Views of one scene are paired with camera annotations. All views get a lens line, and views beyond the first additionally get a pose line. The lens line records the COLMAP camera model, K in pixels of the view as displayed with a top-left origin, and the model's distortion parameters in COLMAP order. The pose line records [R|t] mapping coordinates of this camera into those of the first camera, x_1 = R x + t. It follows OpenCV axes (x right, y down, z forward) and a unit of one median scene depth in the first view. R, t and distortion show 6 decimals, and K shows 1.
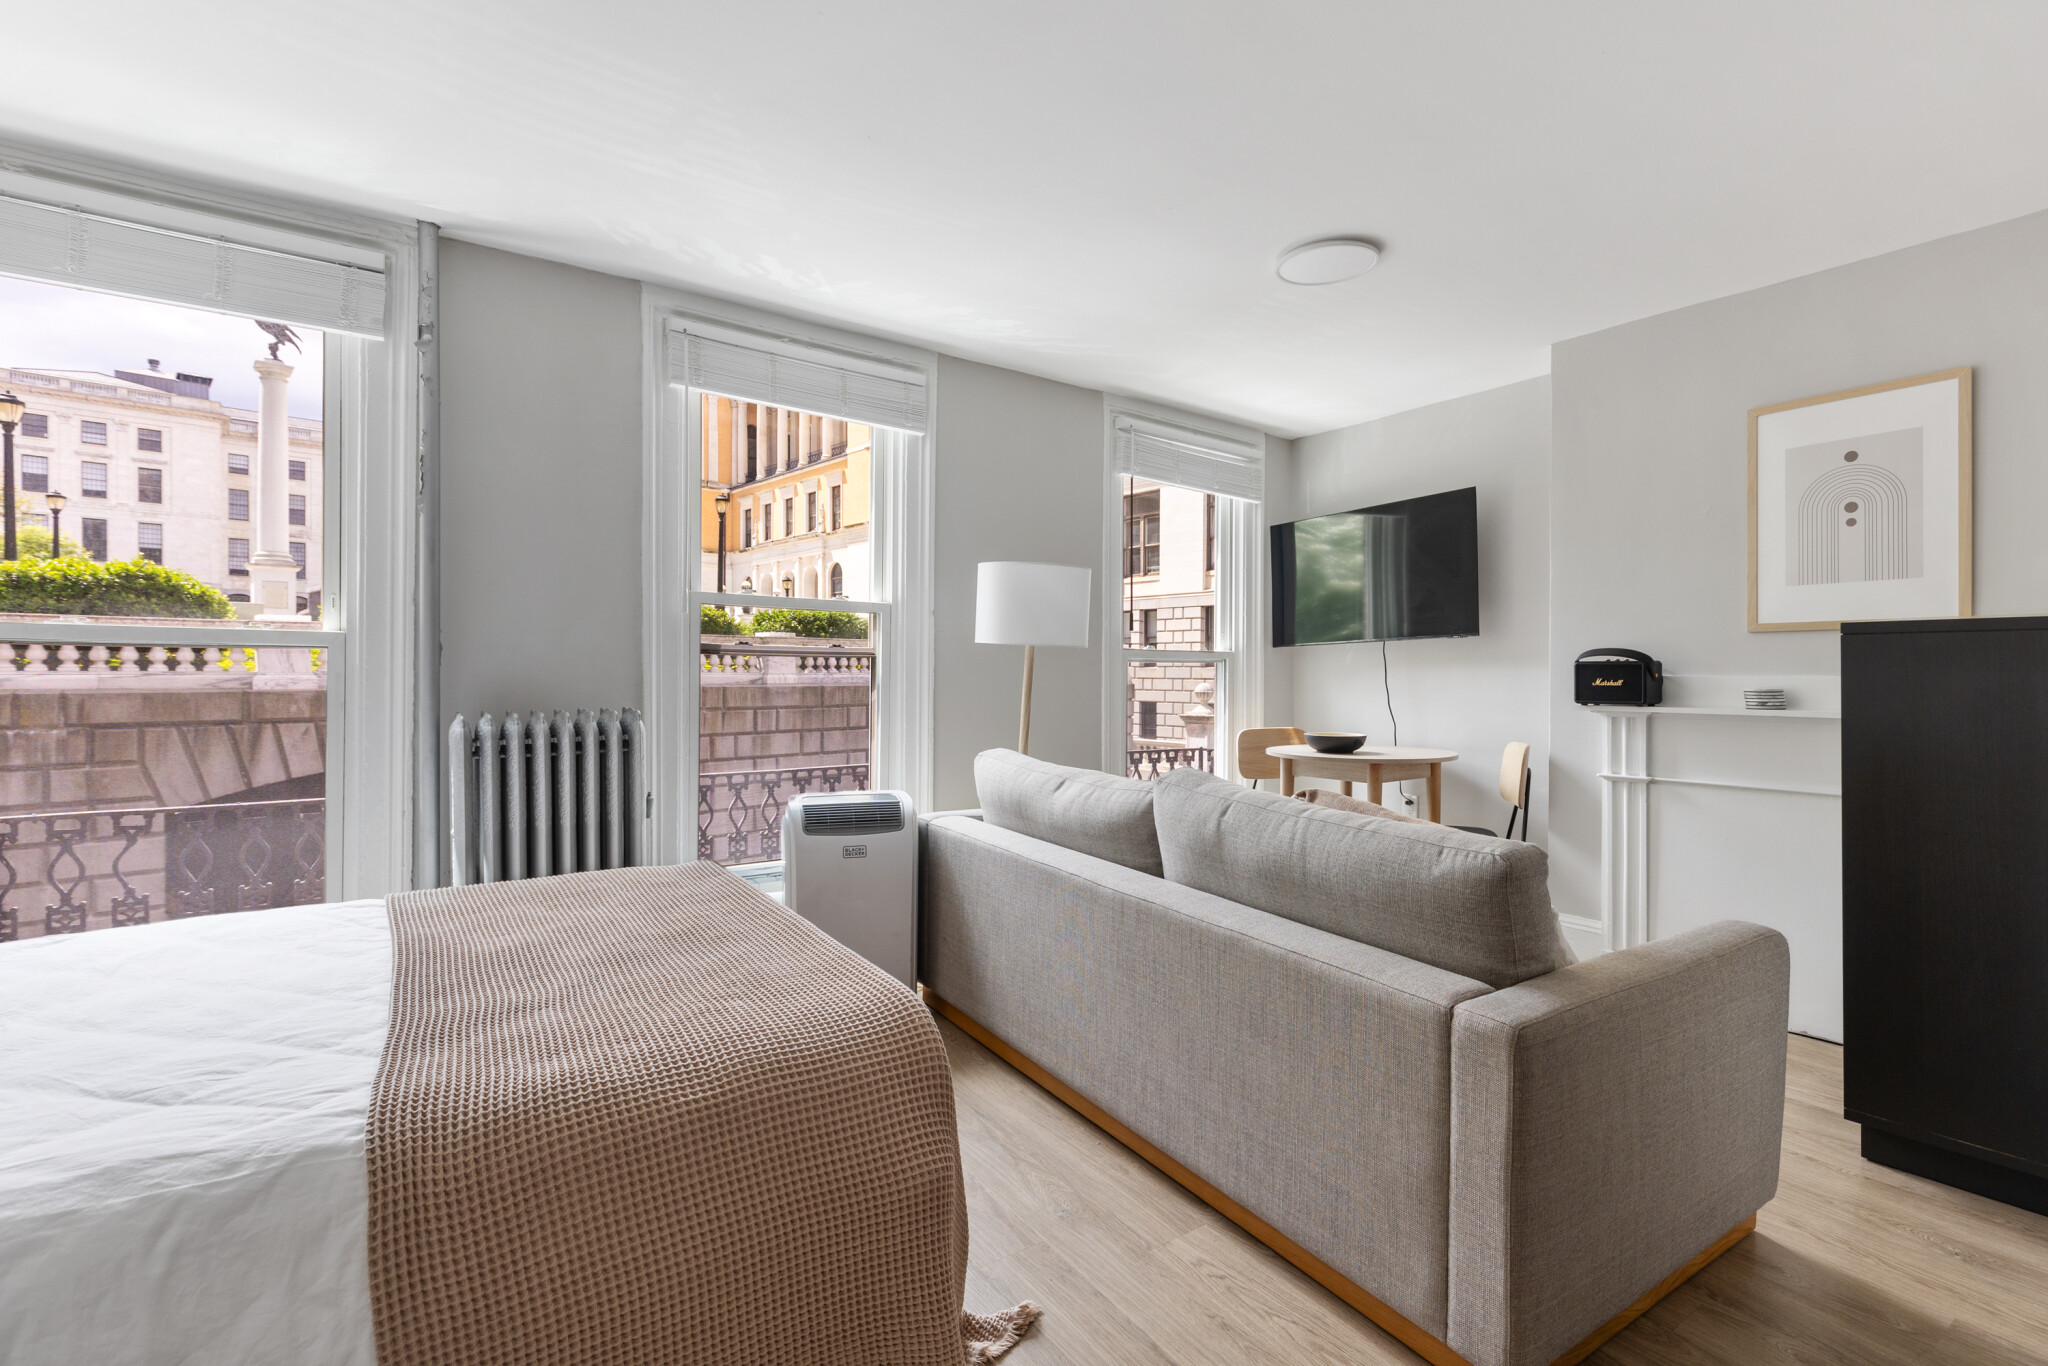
lens RADIAL K [[931.5, 0, 1027.1], [0, 931.5, 675.2], [0, 0, 1]] dist [-0.000917, -0.000084]
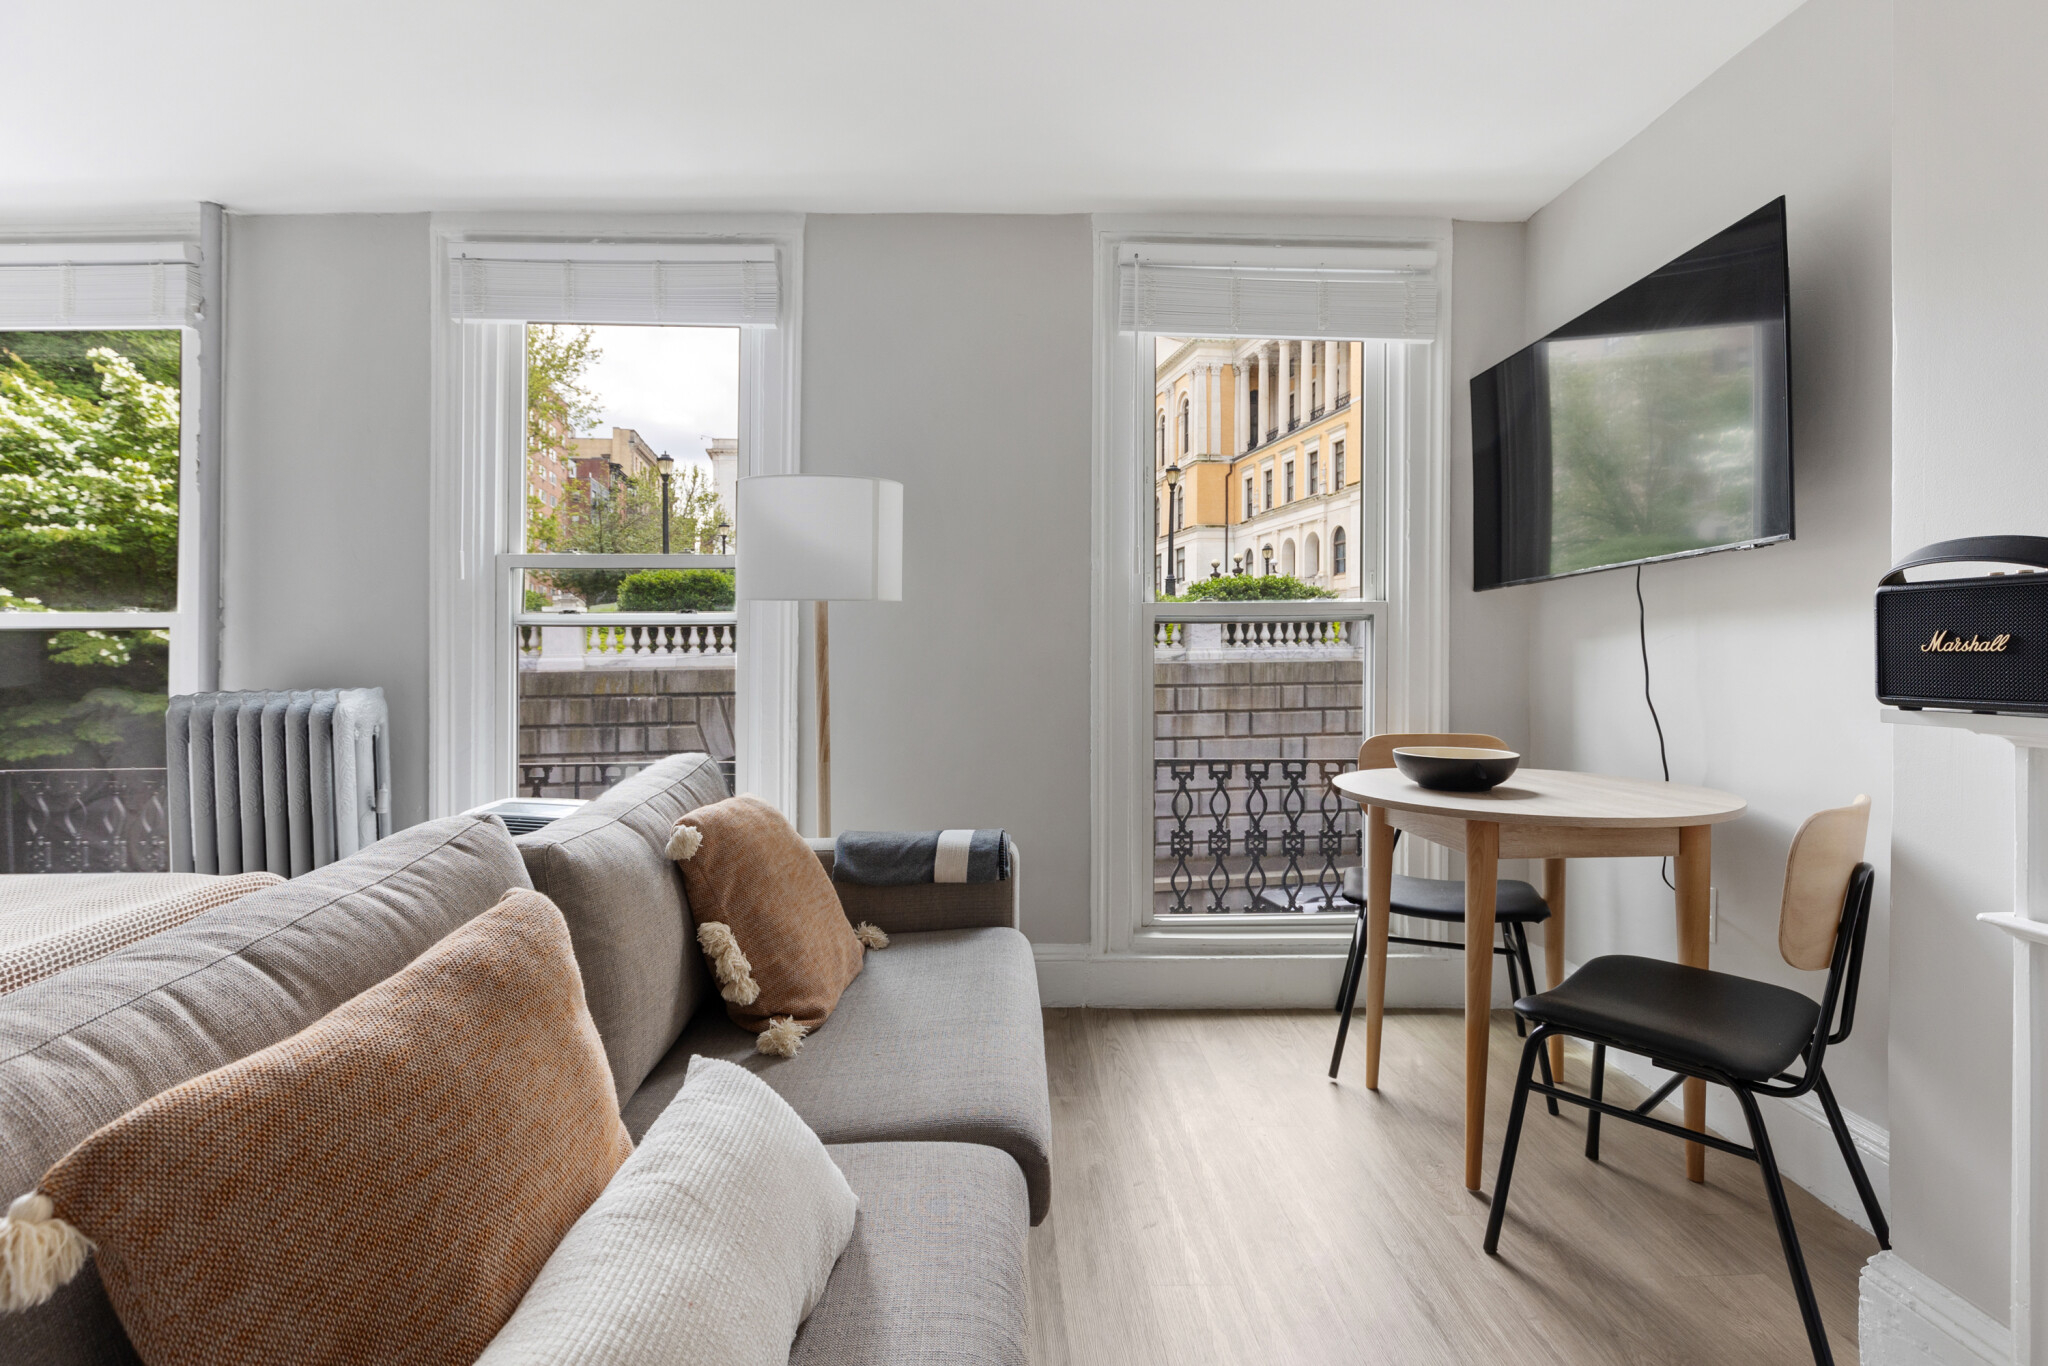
lens RADIAL K [[961.0, 0, 950.7], [0, 961.0, 650.9], [0, 0, 1]] dist [-0.002695, 0.000346]
pose [[0.822031, -0.010467, -0.569347, 0.459475], [0.010301, 0.999941, -0.003510, 0.007164], [0.569350, -0.002979, 0.822090, 0.460081]]
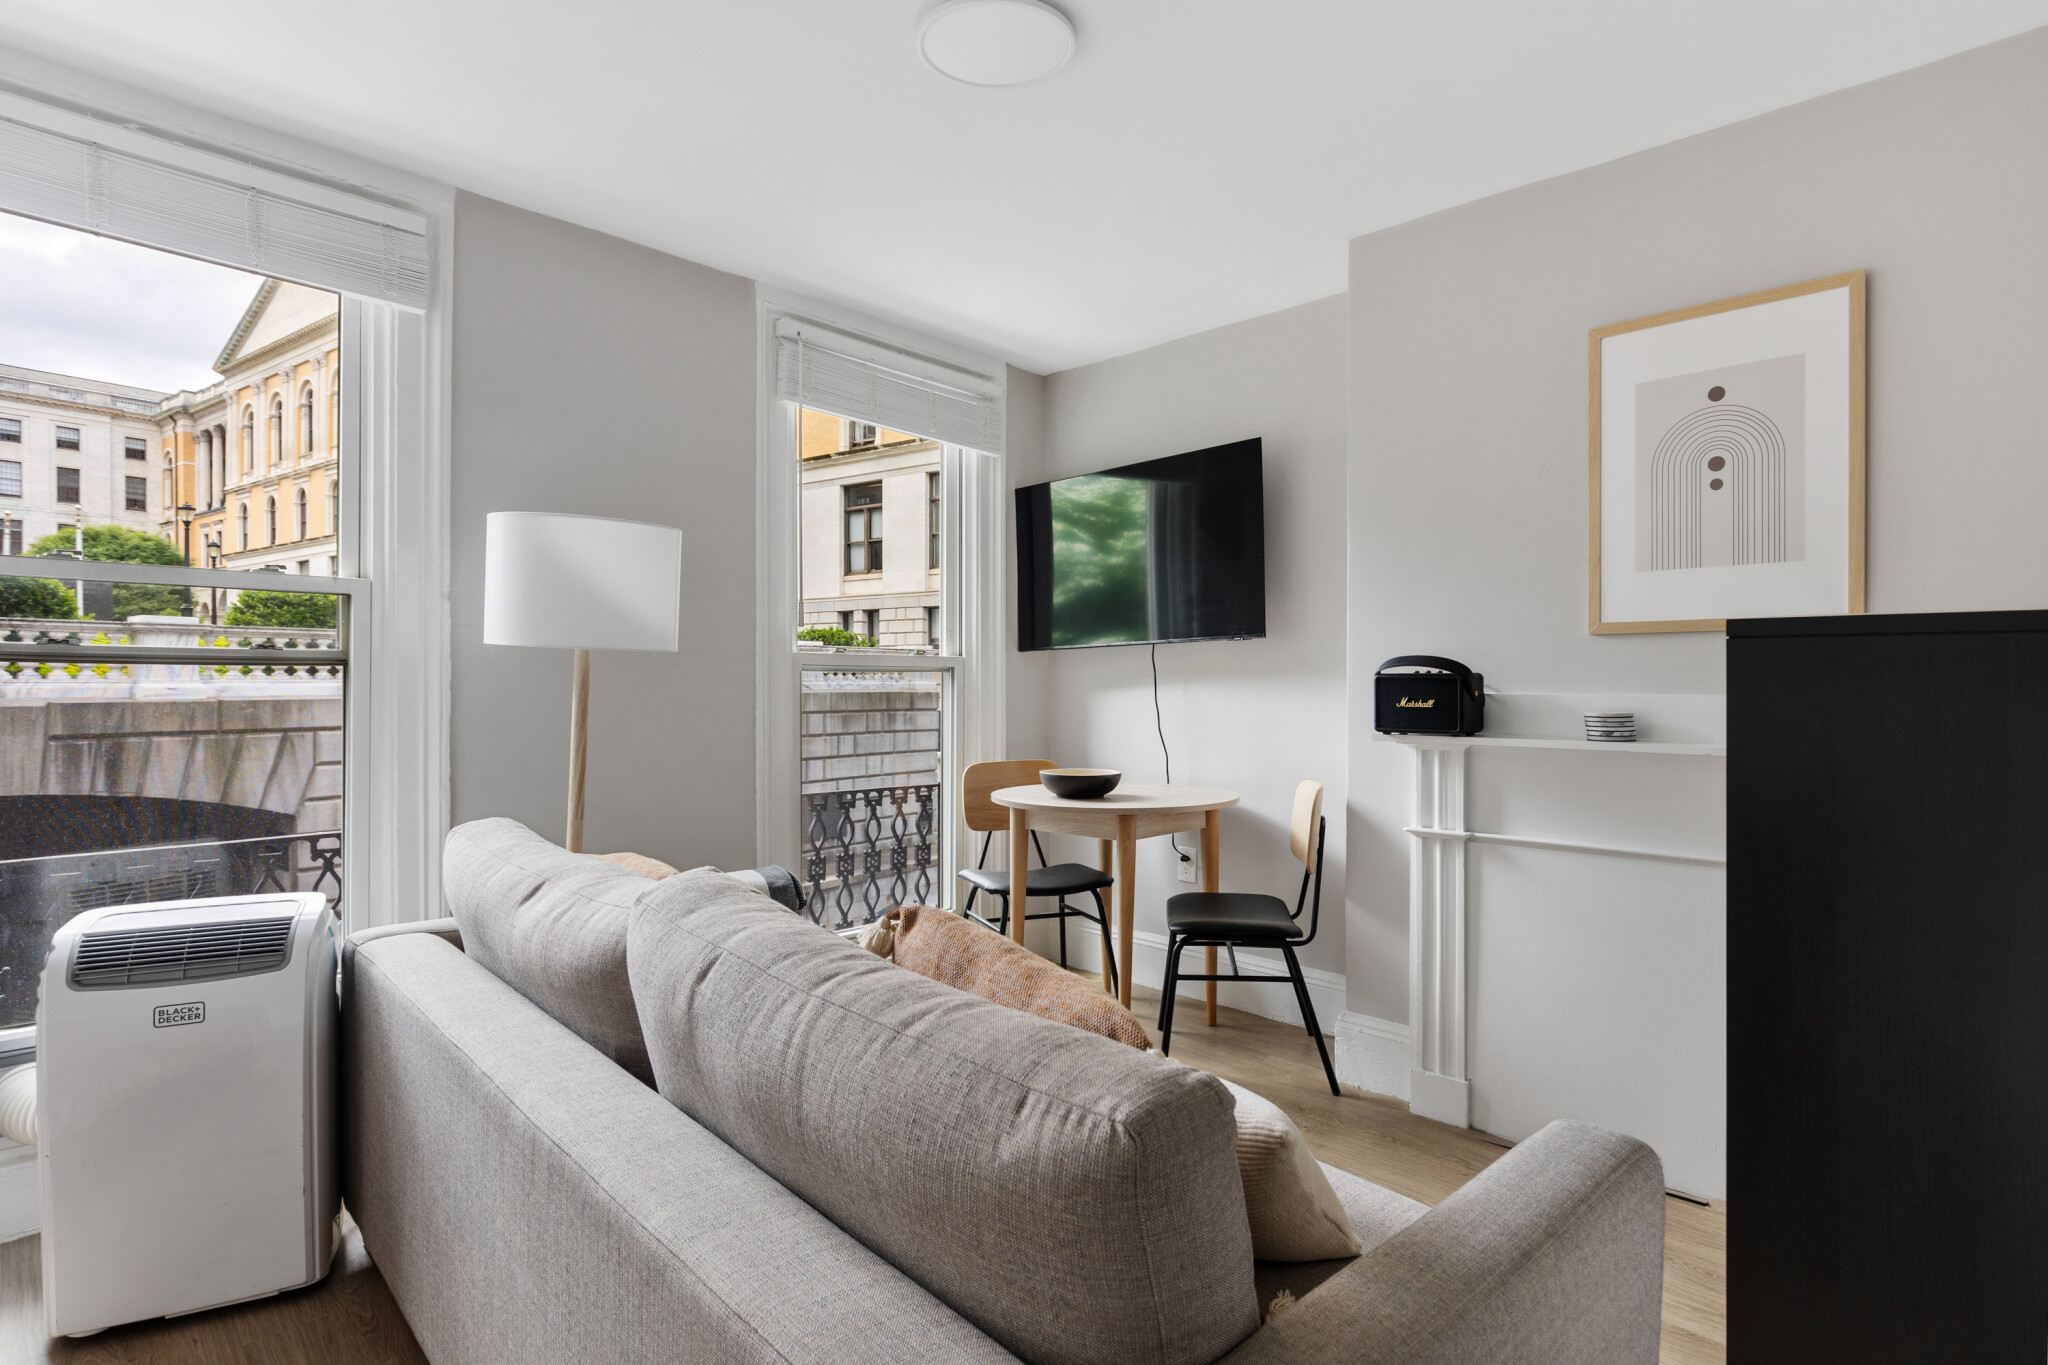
lens RADIAL K [[1071.7, 0, 1024.0], [0, 1071.7, 682.5], [0, 0, 1]] dist [0.000248, -0.000597]
pose [[0.983495, -0.001952, 0.180923, 0.155136], [0.001688, 0.999997, 0.001616, -0.008805], [-0.180925, -0.001284, 0.983496, 0.211447]]
